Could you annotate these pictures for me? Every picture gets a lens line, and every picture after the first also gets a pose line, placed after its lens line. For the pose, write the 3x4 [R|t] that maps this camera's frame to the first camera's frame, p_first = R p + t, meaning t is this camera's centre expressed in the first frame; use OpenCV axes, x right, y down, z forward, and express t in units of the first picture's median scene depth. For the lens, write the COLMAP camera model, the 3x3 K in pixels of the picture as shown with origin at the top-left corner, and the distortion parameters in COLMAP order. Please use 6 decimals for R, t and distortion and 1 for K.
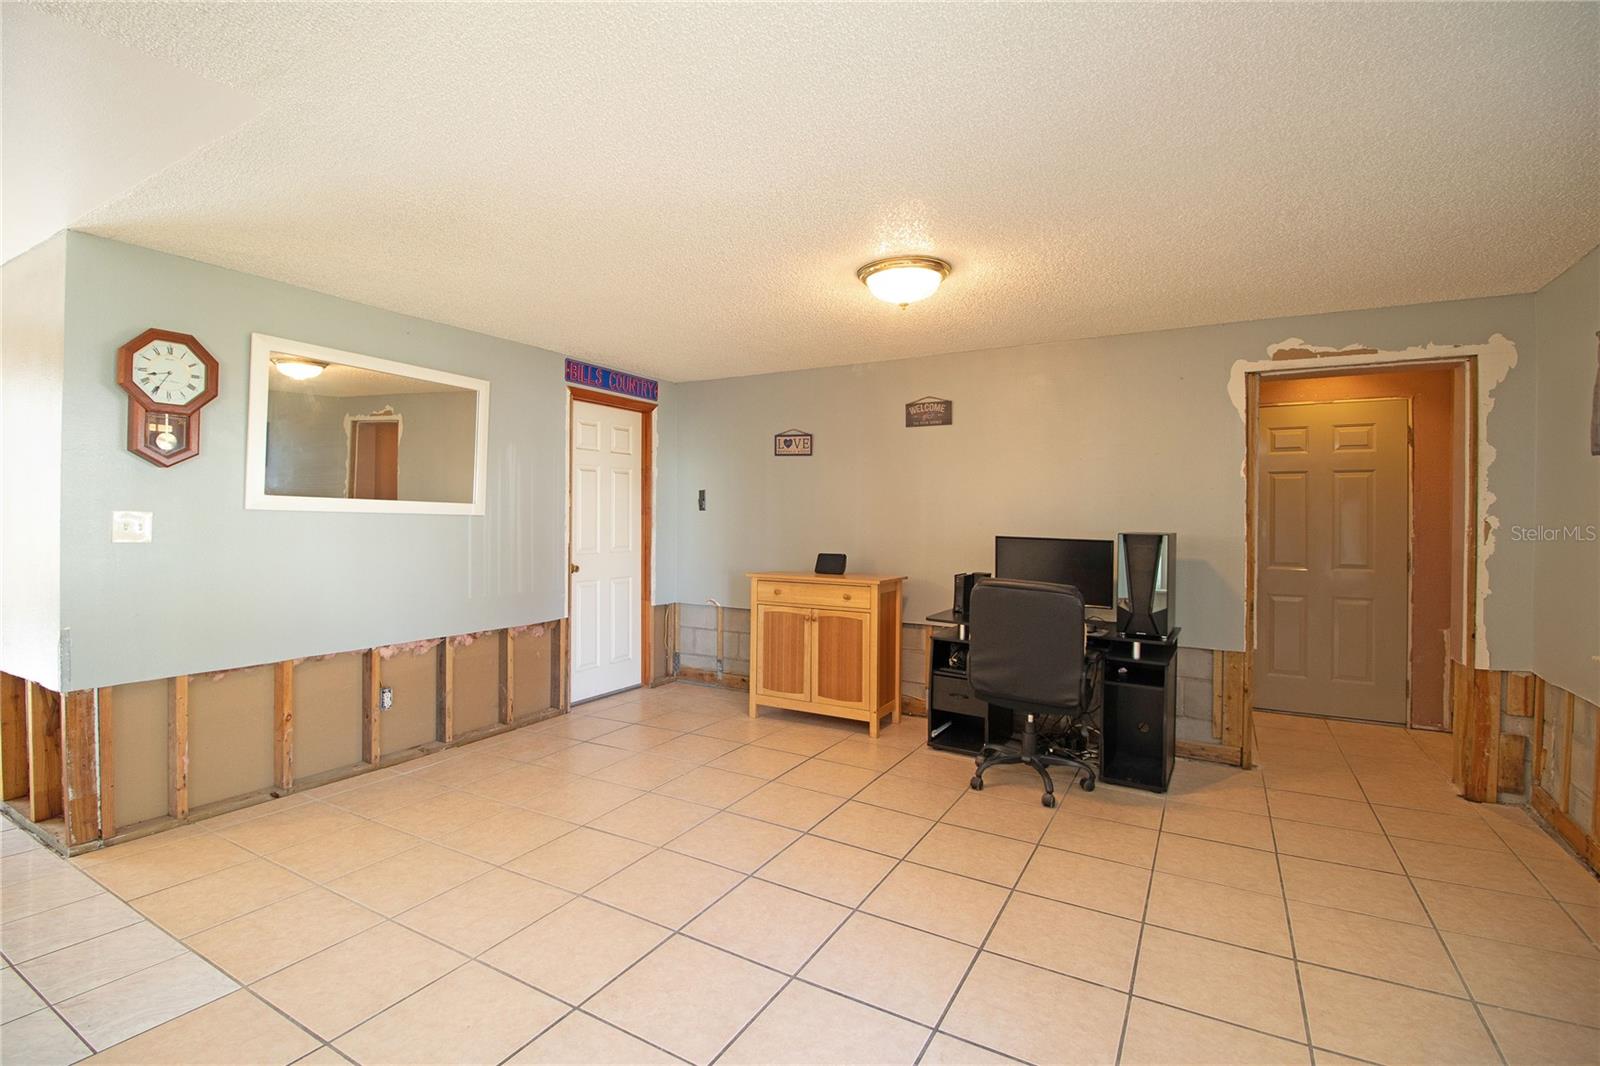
lens RADIAL K [[735.3, 0, 787.0], [0, 735.3, 518.1], [0, 0, 1]] dist [0.002552, -0.015449]
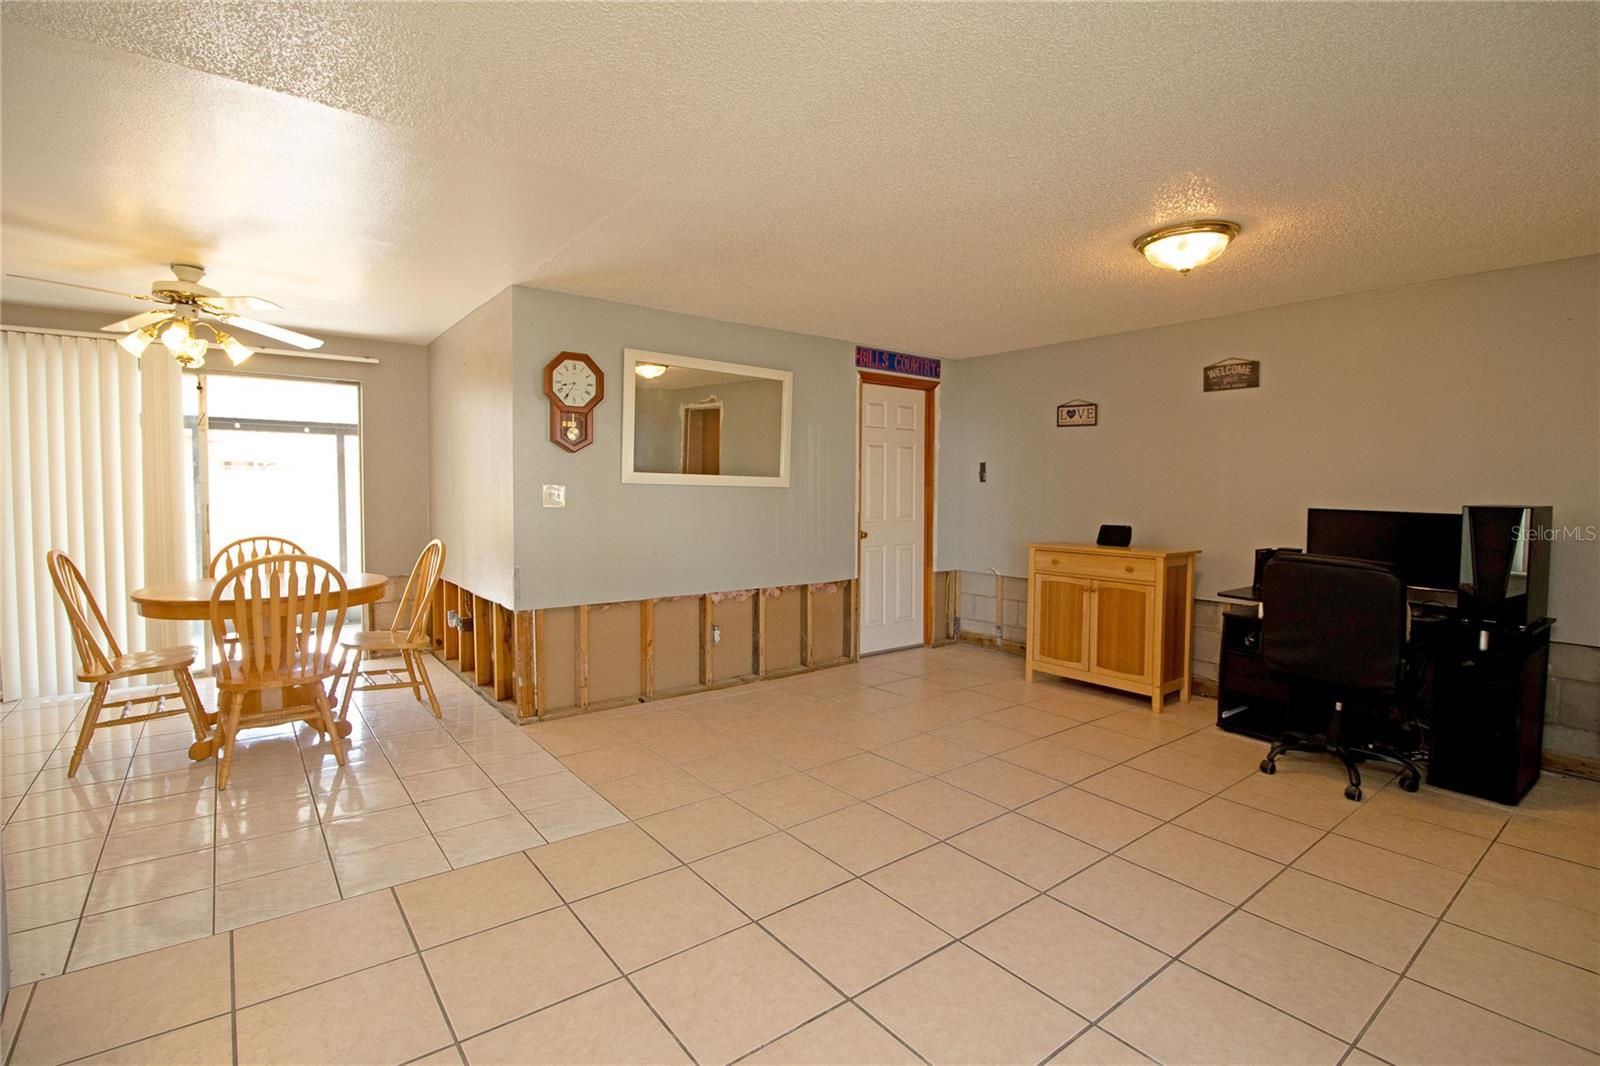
lens RADIAL K [[735.3, 0, 787.0], [0, 735.3, 518.1], [0, 0, 1]] dist [0.002552, -0.015449]
pose [[0.924702, 0.012727, -0.380478, 0.037104], [0.001640, 0.999299, 0.037412, 0.001630], [0.380687, -0.035219, 0.924033, -0.098910]]
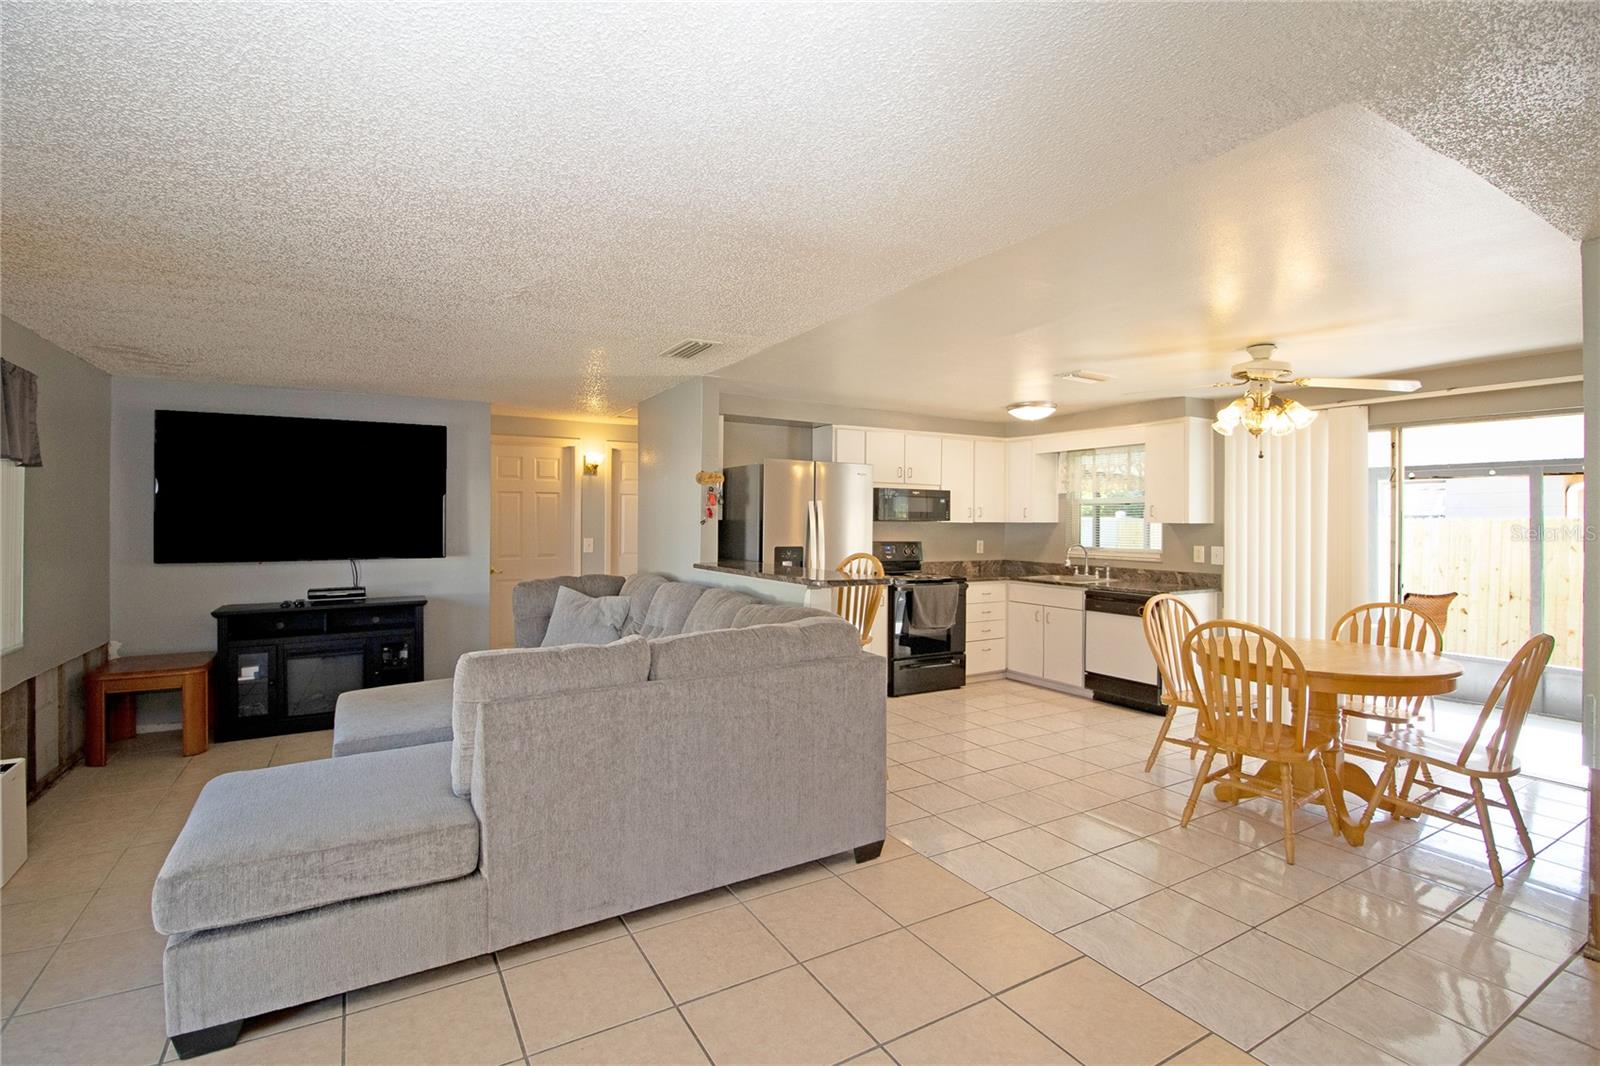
lens RADIAL K [[735.3, 0, 787.0], [0, 735.3, 518.1], [0, 0, 1]] dist [0.002552, -0.015449]
pose [[-0.496293, -0.014745, -0.868030, 0.175394], [-0.012812, 0.999871, -0.009659, -0.028939], [0.868061, 0.006328, -0.496418, 0.427444]]
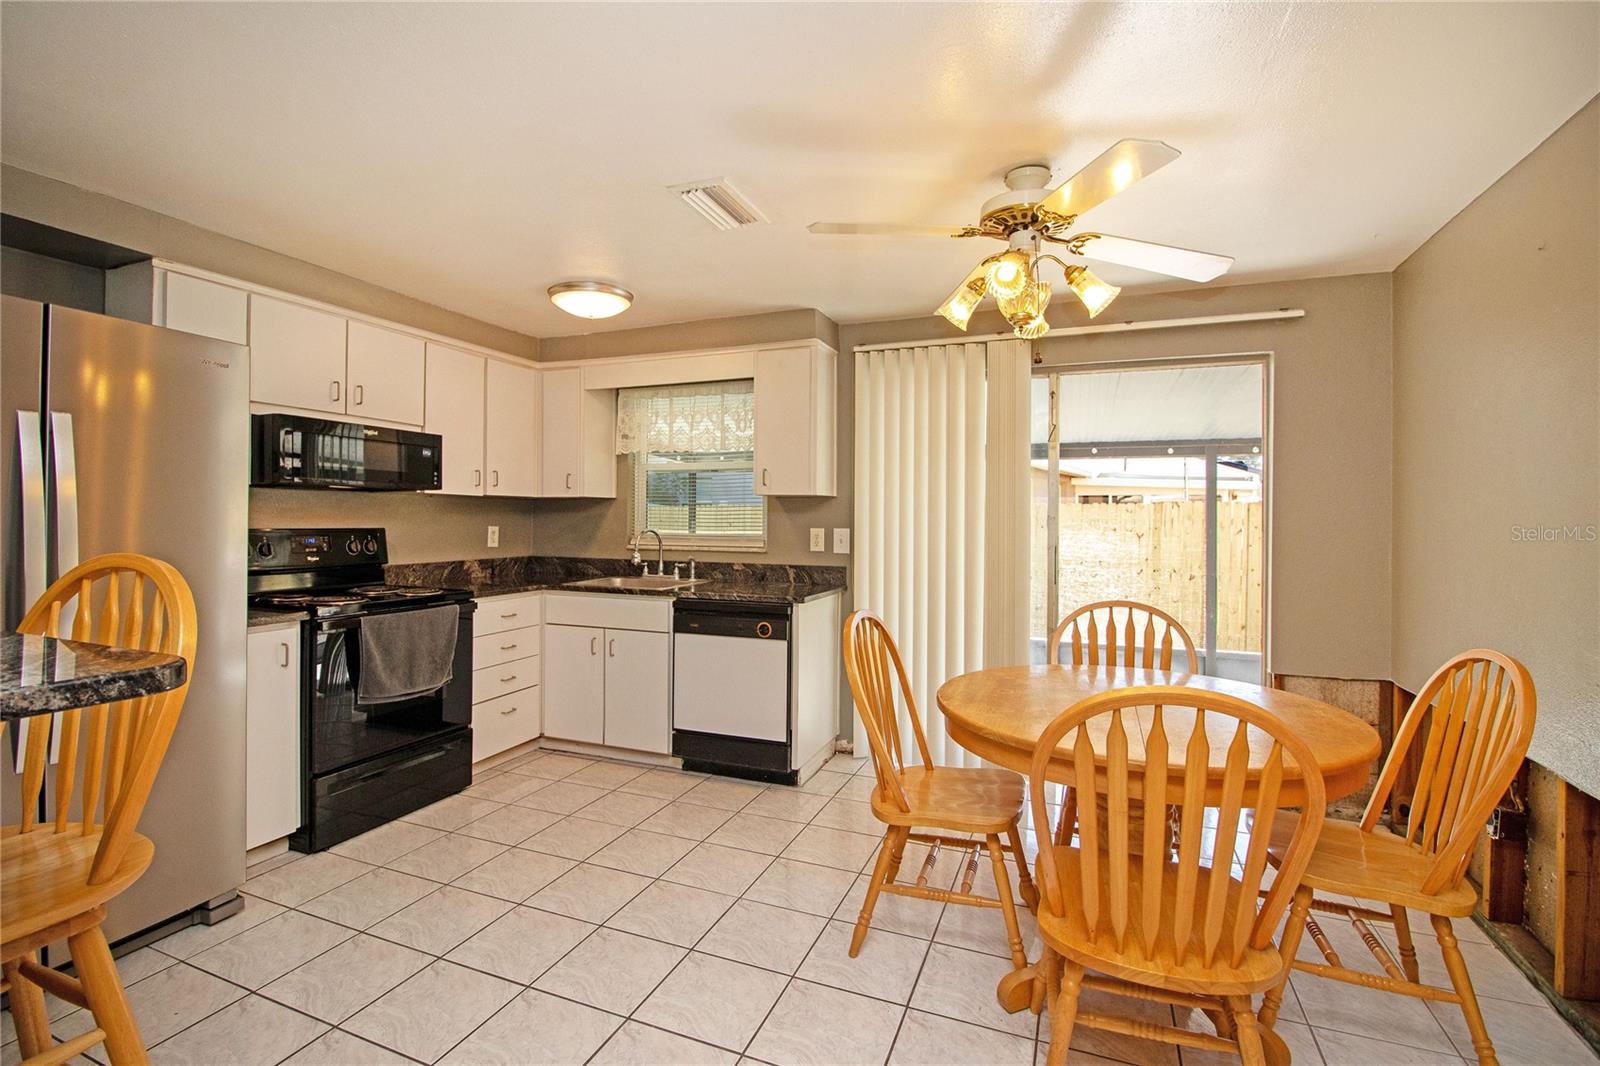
lens RADIAL K [[735.3, 0, 787.0], [0, 735.3, 518.1], [0, 0, 1]] dist [0.002552, -0.015449]
pose [[0.140936, -0.007058, -0.989994, -0.488284], [-0.007019, 0.999942, -0.008128, -0.003161], [0.989994, 0.008094, 0.140878, 0.217955]]
